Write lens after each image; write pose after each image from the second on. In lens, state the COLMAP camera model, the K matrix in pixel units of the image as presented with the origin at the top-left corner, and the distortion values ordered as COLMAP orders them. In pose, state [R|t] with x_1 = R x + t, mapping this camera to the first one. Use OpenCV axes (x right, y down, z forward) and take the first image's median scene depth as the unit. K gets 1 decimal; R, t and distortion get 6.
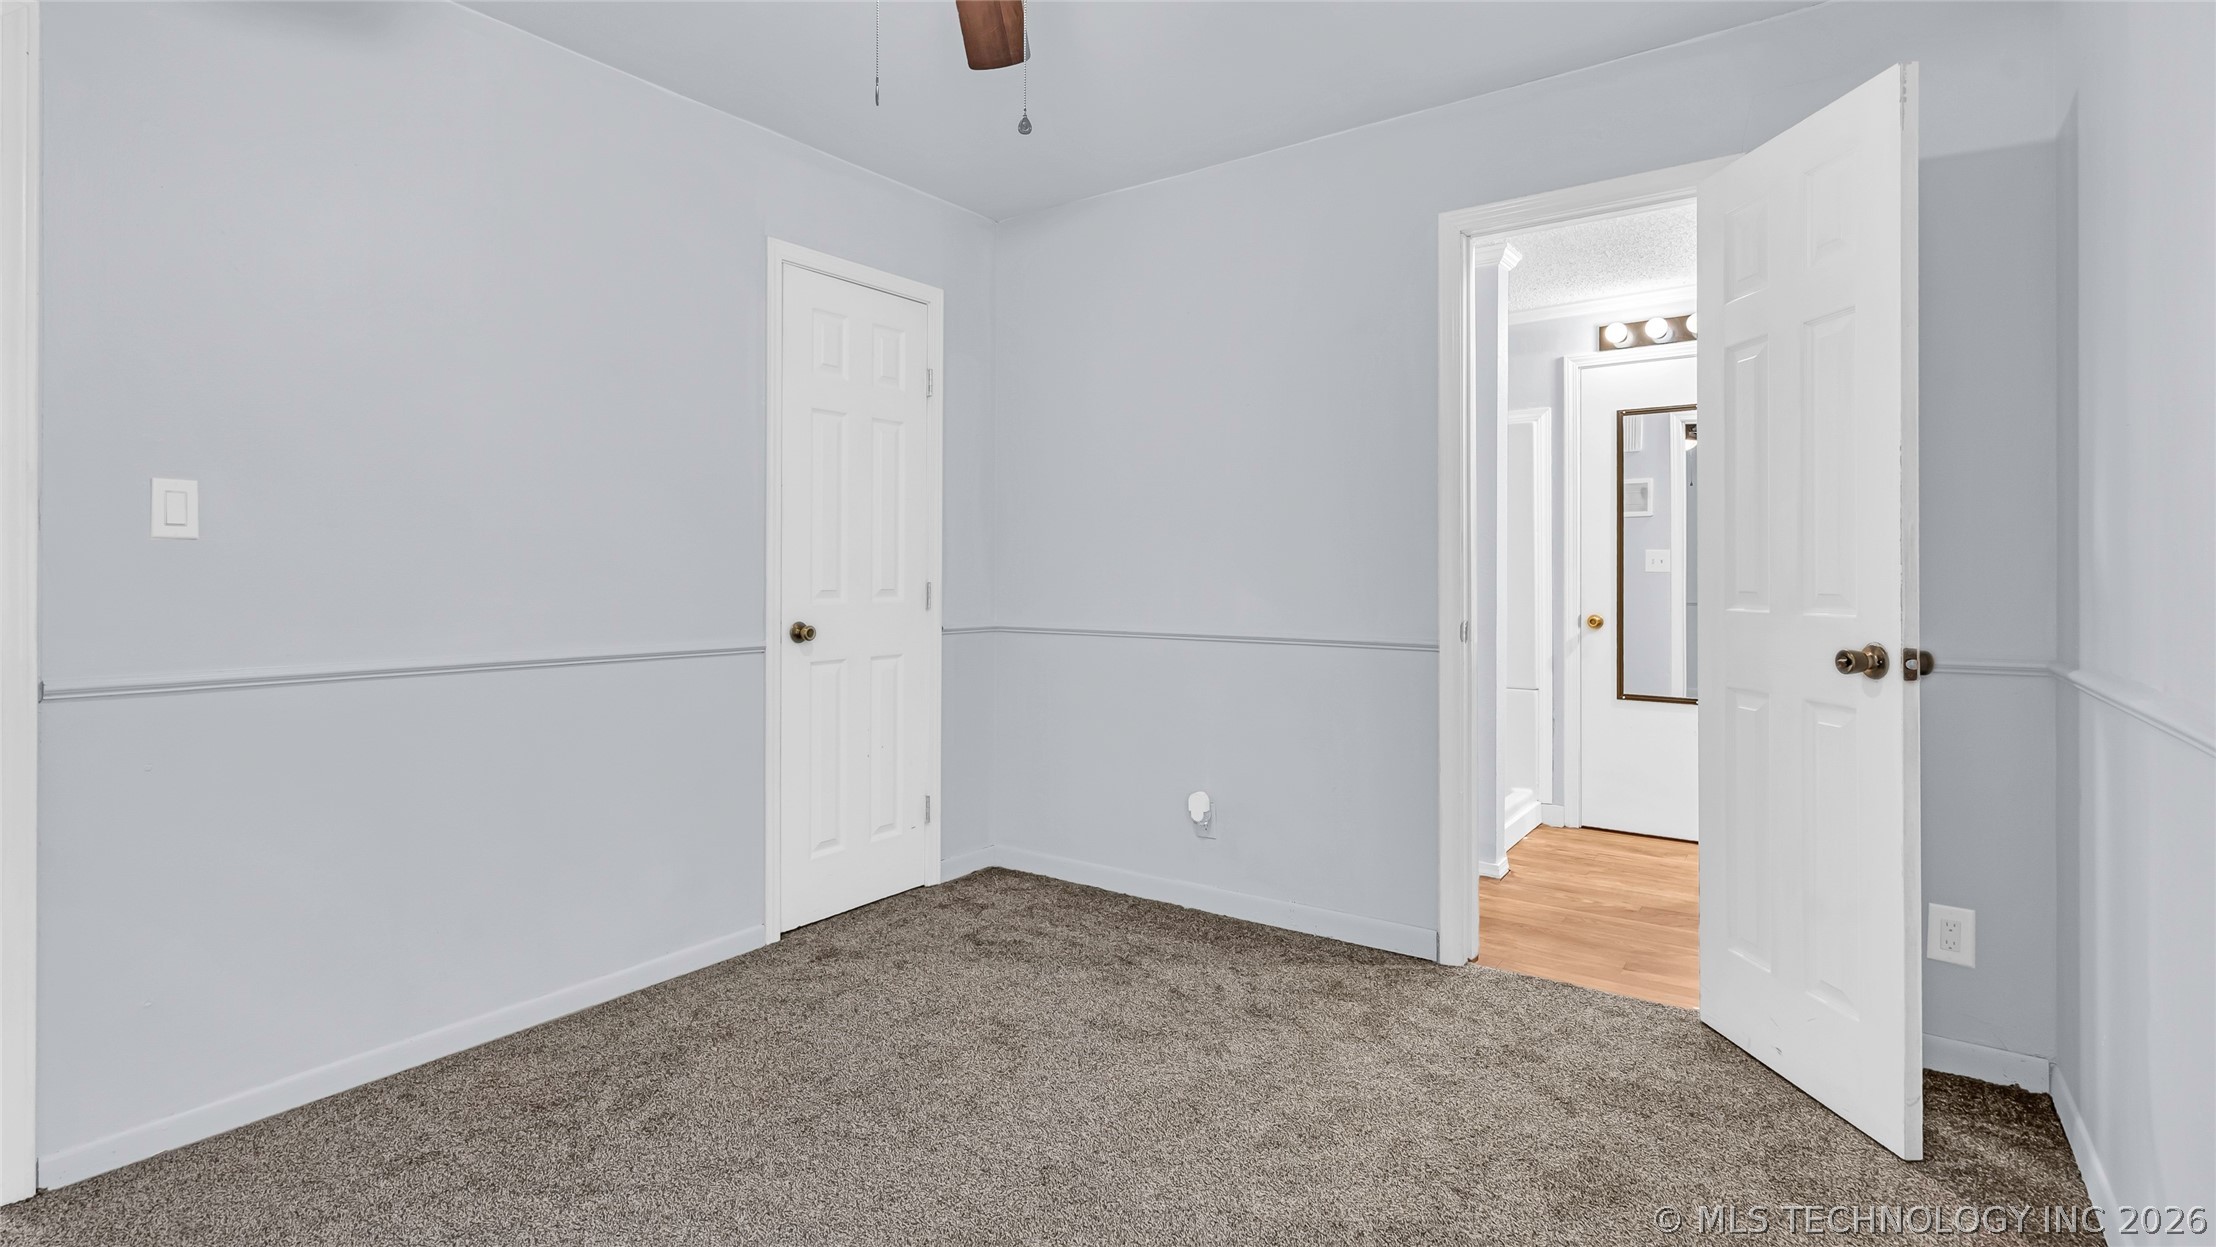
lens RADIAL K [[1031.7, 0, 1112.4], [0, 1031.7, 605.1], [0, 0, 1]] dist [-0.003725, 0.000785]
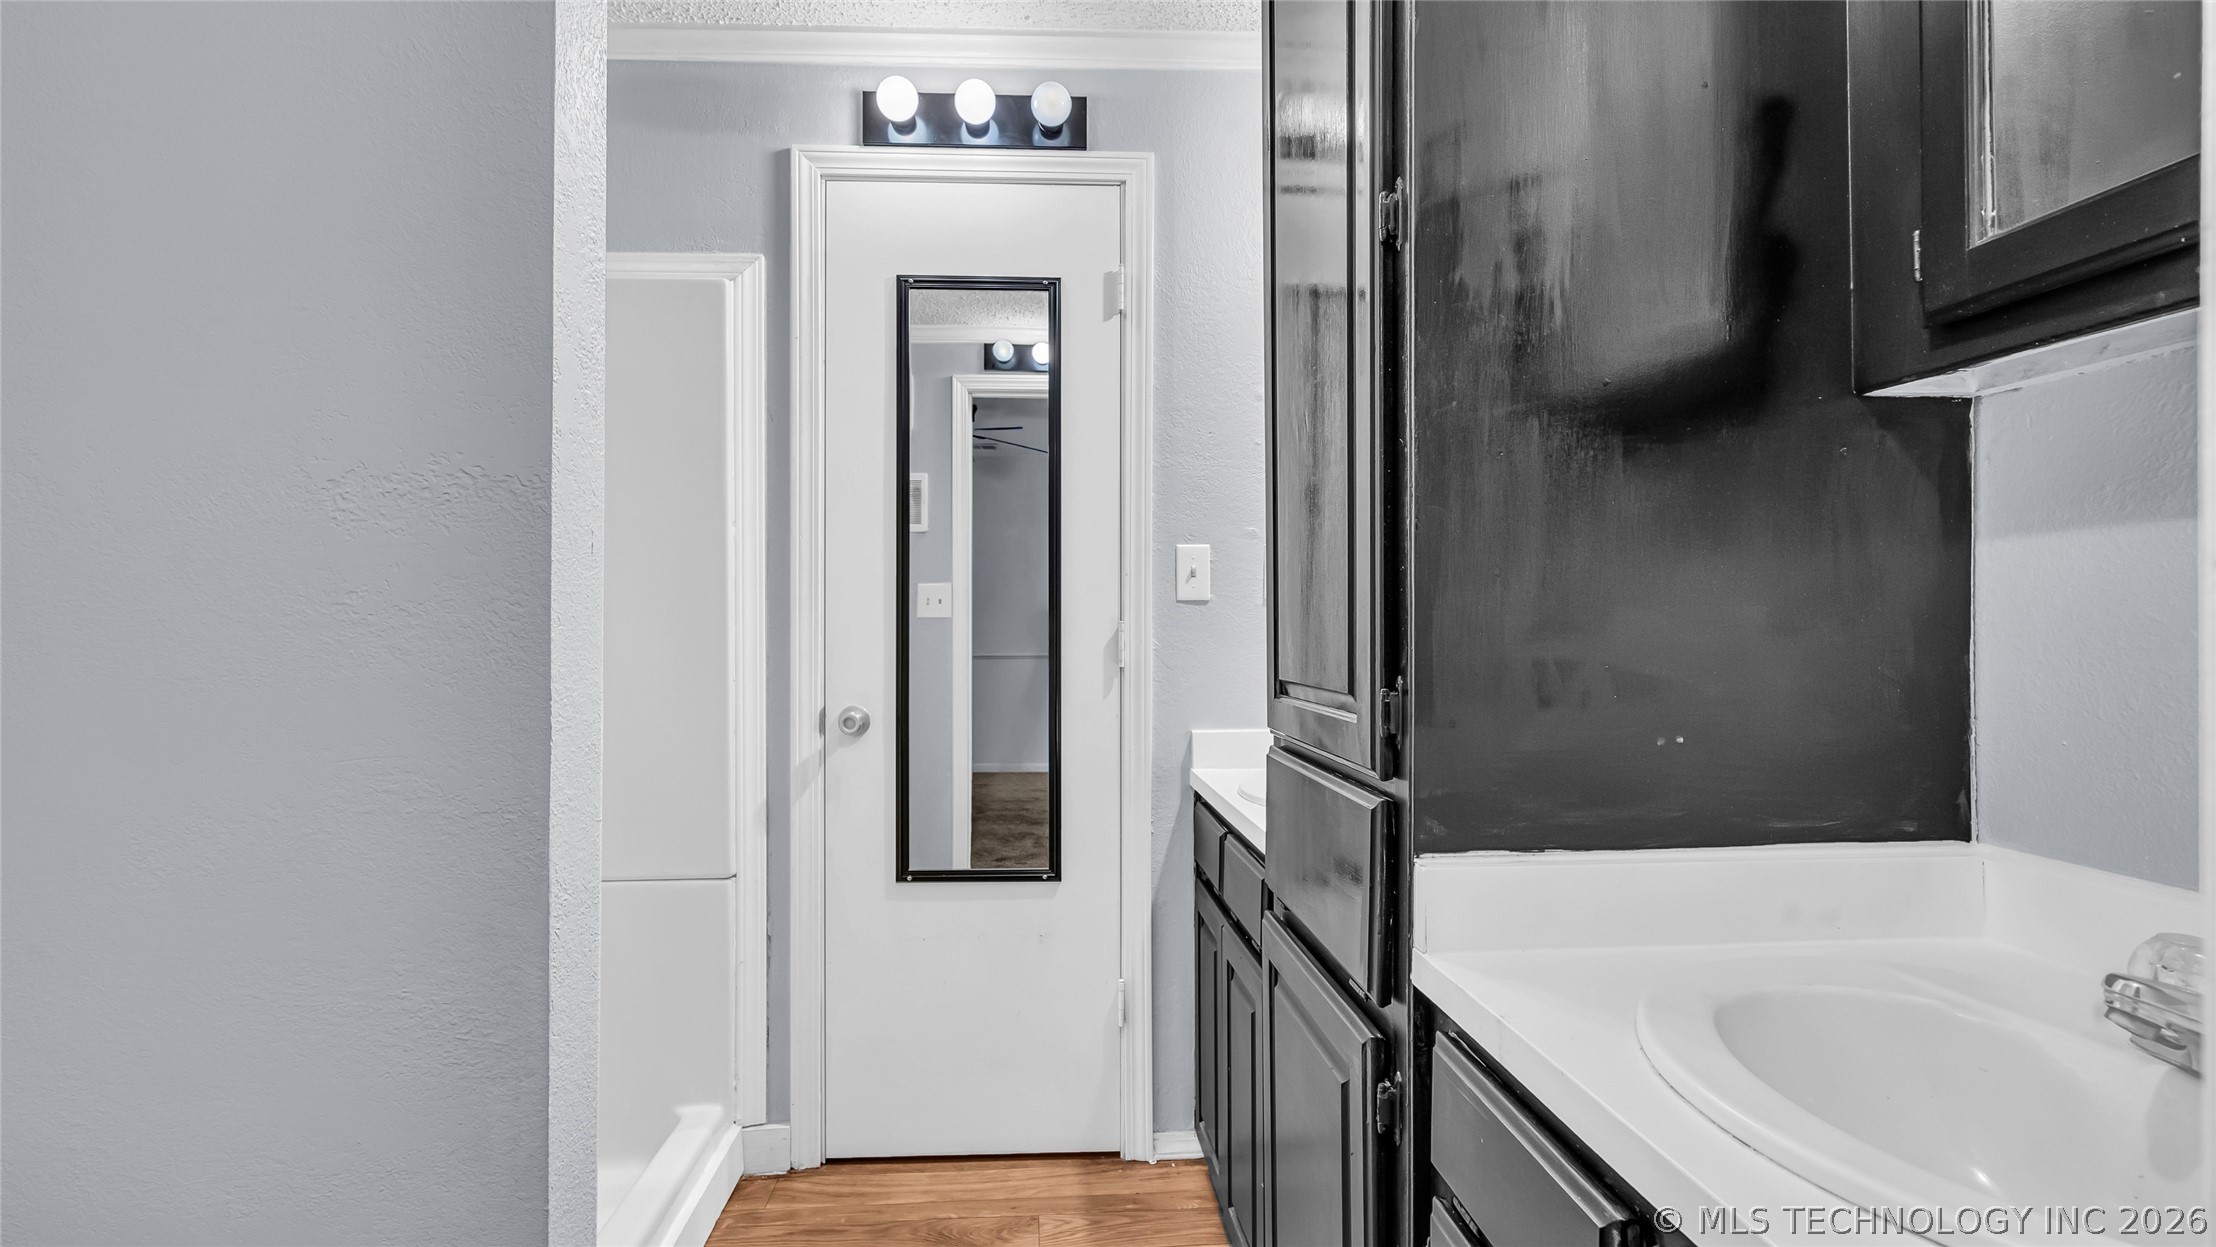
lens RADIAL K [[1031.7, 0, 1084.8], [0, 1031.7, 621.2], [0, 0, 1]] dist [-0.003725, 0.000785]
pose [[0.769578, 0.013109, 0.638419, 0.250357], [0.007868, 0.999519, -0.030008, -0.014796], [-0.638505, 0.028117, 0.769104, 0.573881]]
